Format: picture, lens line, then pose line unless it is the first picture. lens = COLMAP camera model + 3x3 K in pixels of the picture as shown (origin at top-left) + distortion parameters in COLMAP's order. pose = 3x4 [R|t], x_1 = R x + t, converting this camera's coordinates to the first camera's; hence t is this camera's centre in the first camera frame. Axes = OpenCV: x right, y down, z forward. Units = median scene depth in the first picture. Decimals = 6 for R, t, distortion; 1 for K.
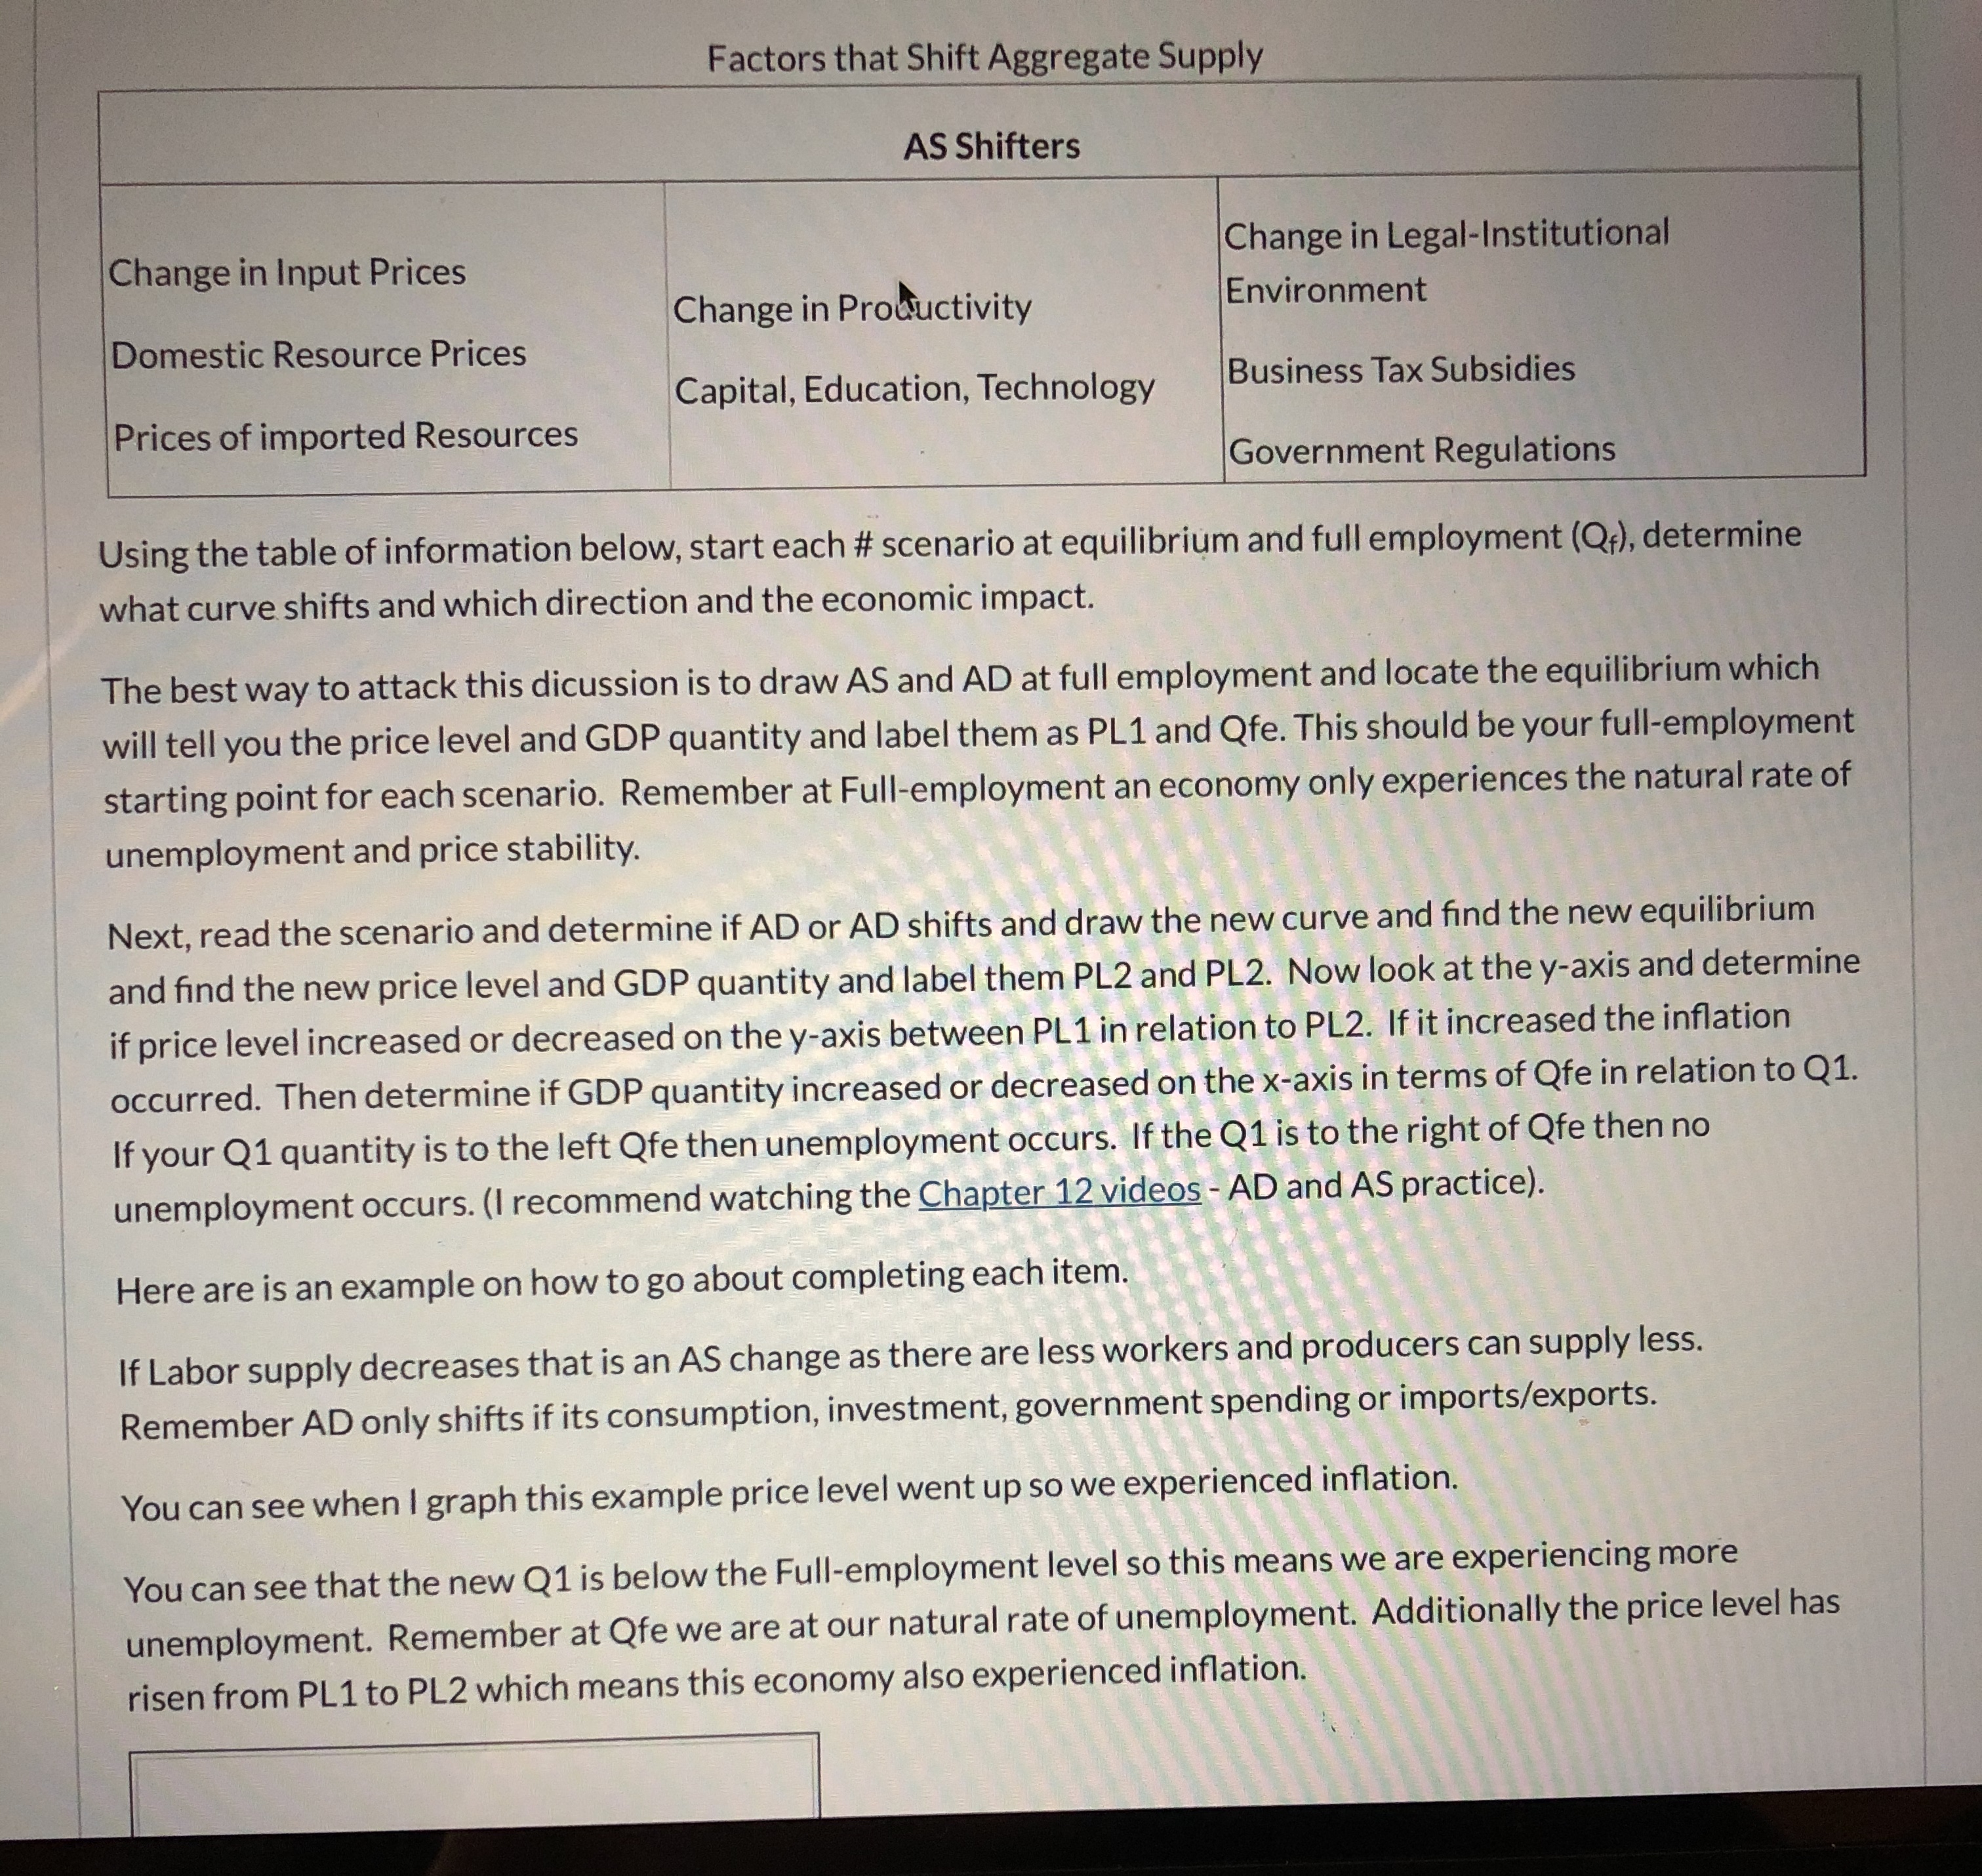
lens RADIAL K [[1800.6, 0, 994.1], [0, 1800.6, 939.4], [0, 0, 1]] dist [-0.048209, 0.097593]
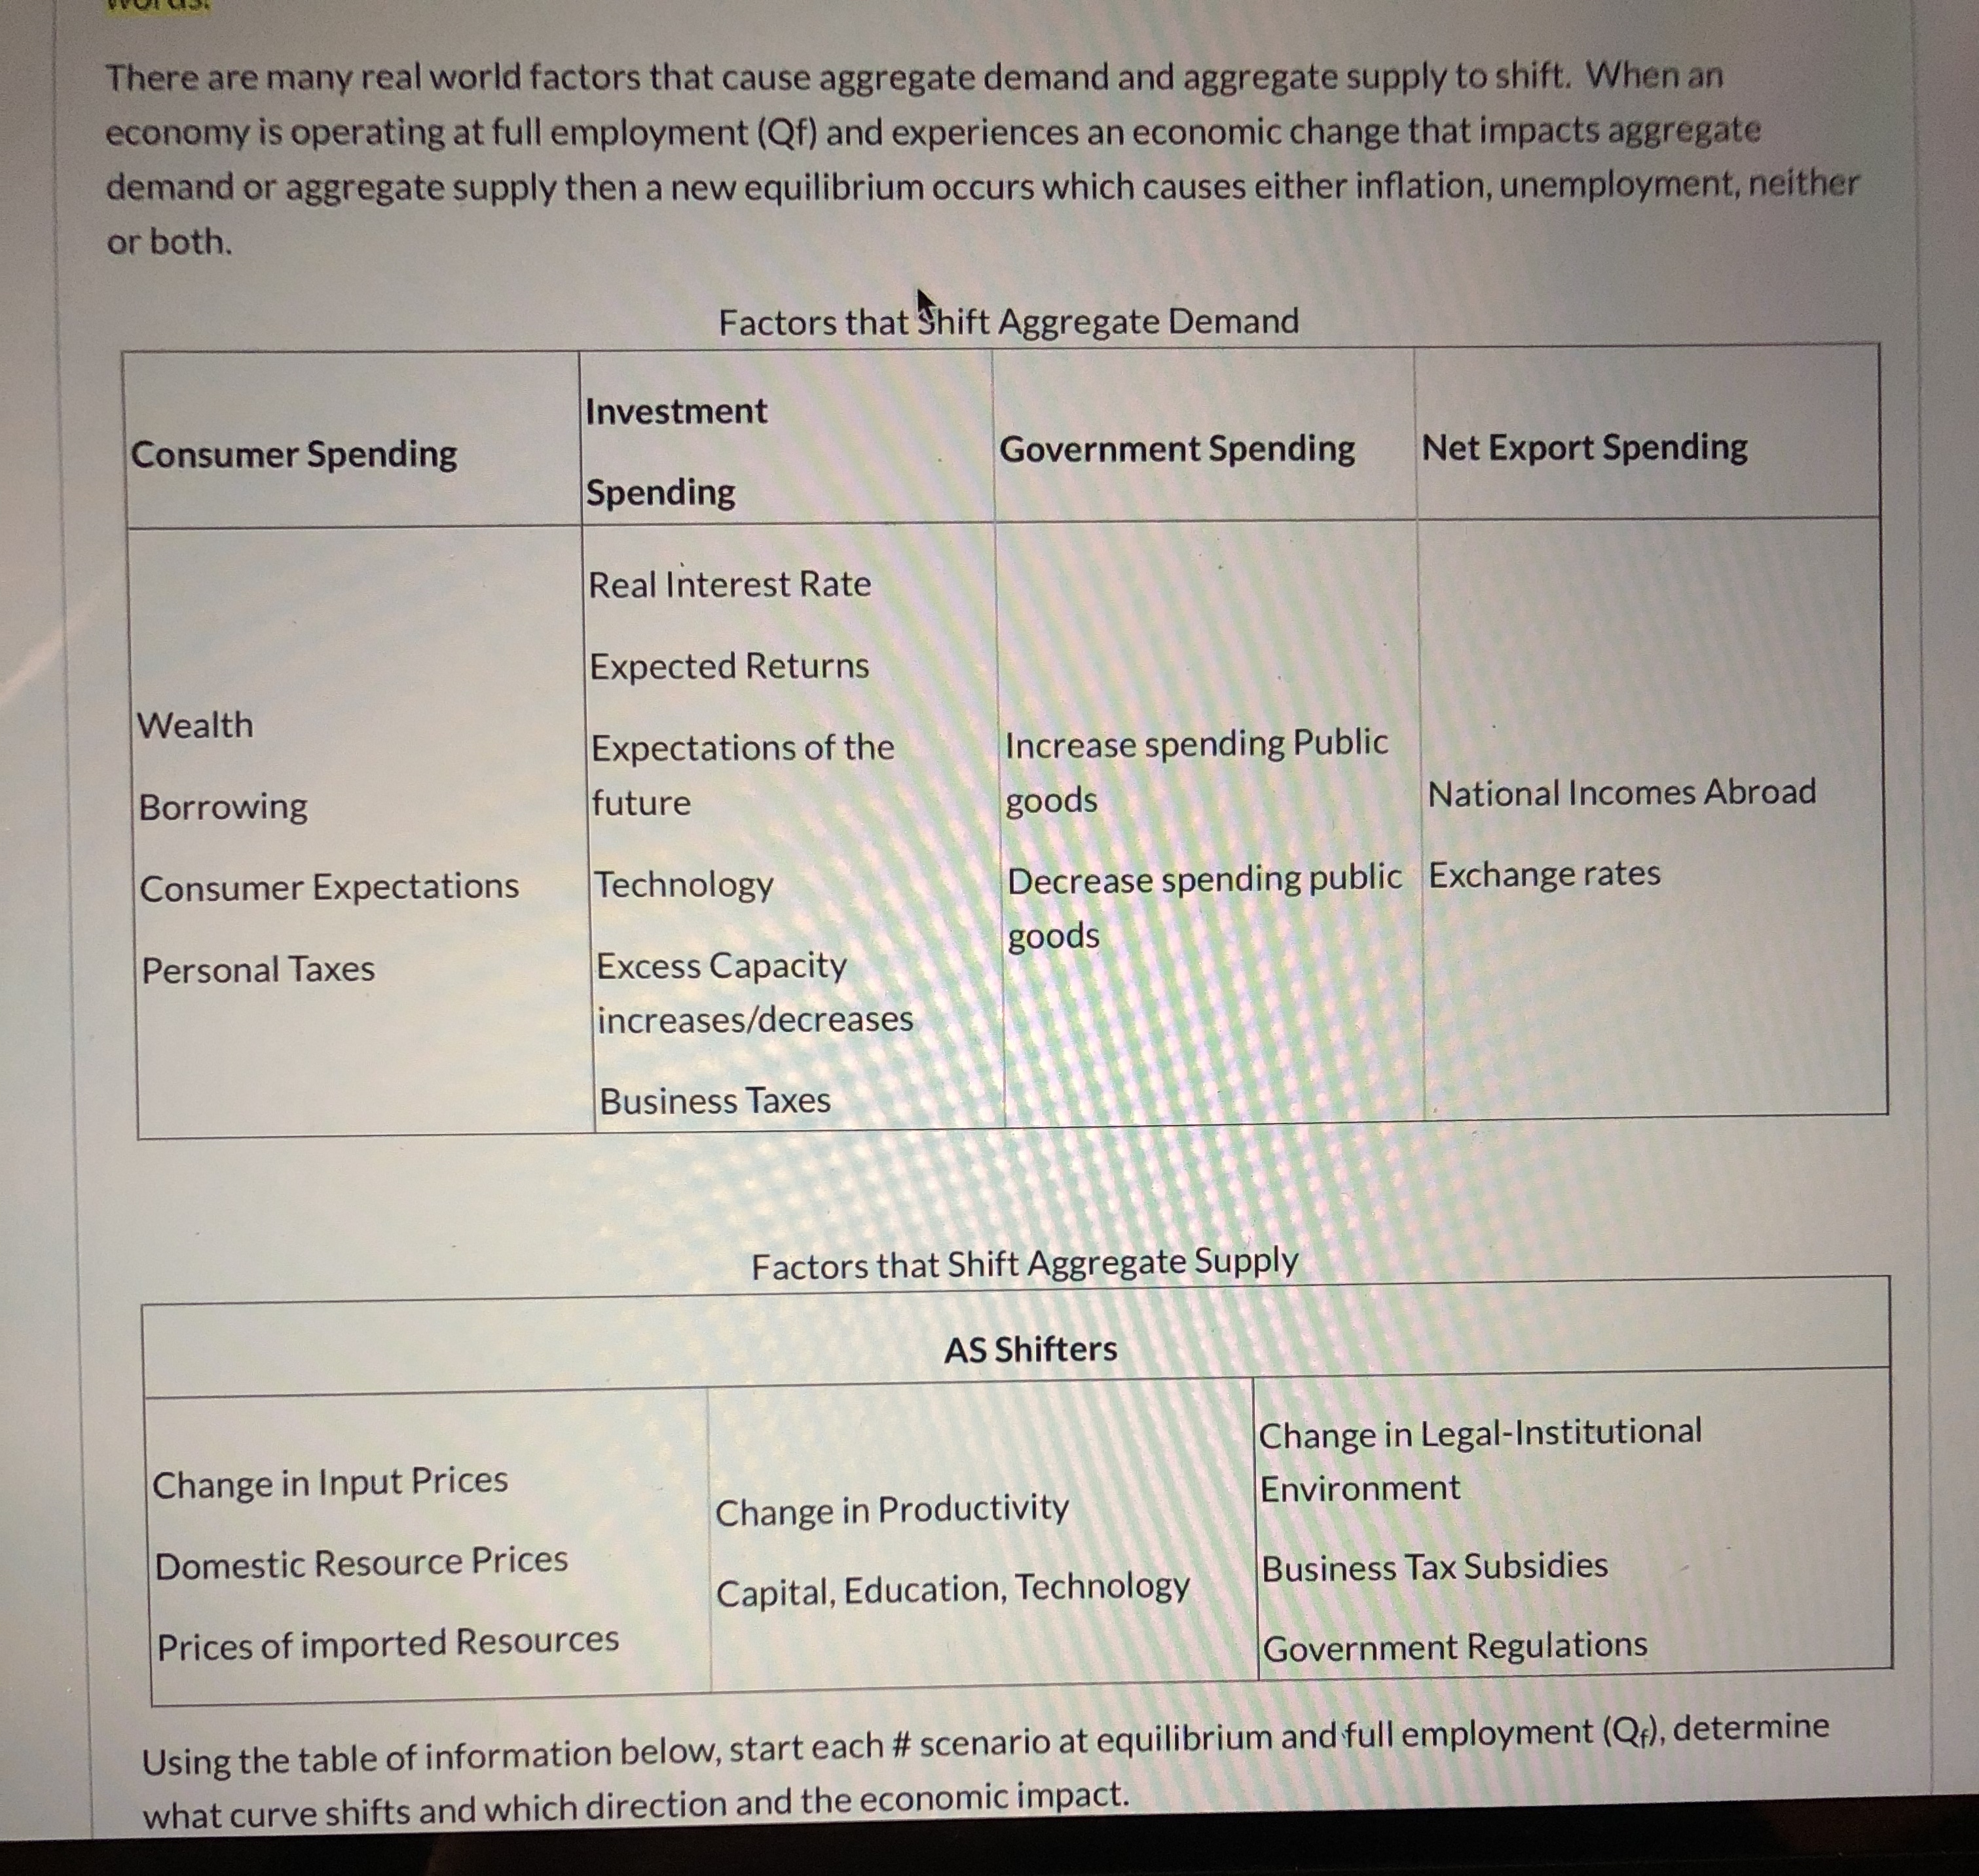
lens RADIAL K [[1767.5, 0, 998.4], [0, 1767.5, 940.4], [0, 0, 1]] dist [0.072792, -0.119527]
pose [[0.999973, 0.005997, 0.004358, -0.012453], [-0.006023, 0.999964, 0.005950, -0.333401], [-0.004322, -0.005976, 0.999973, -0.001413]]
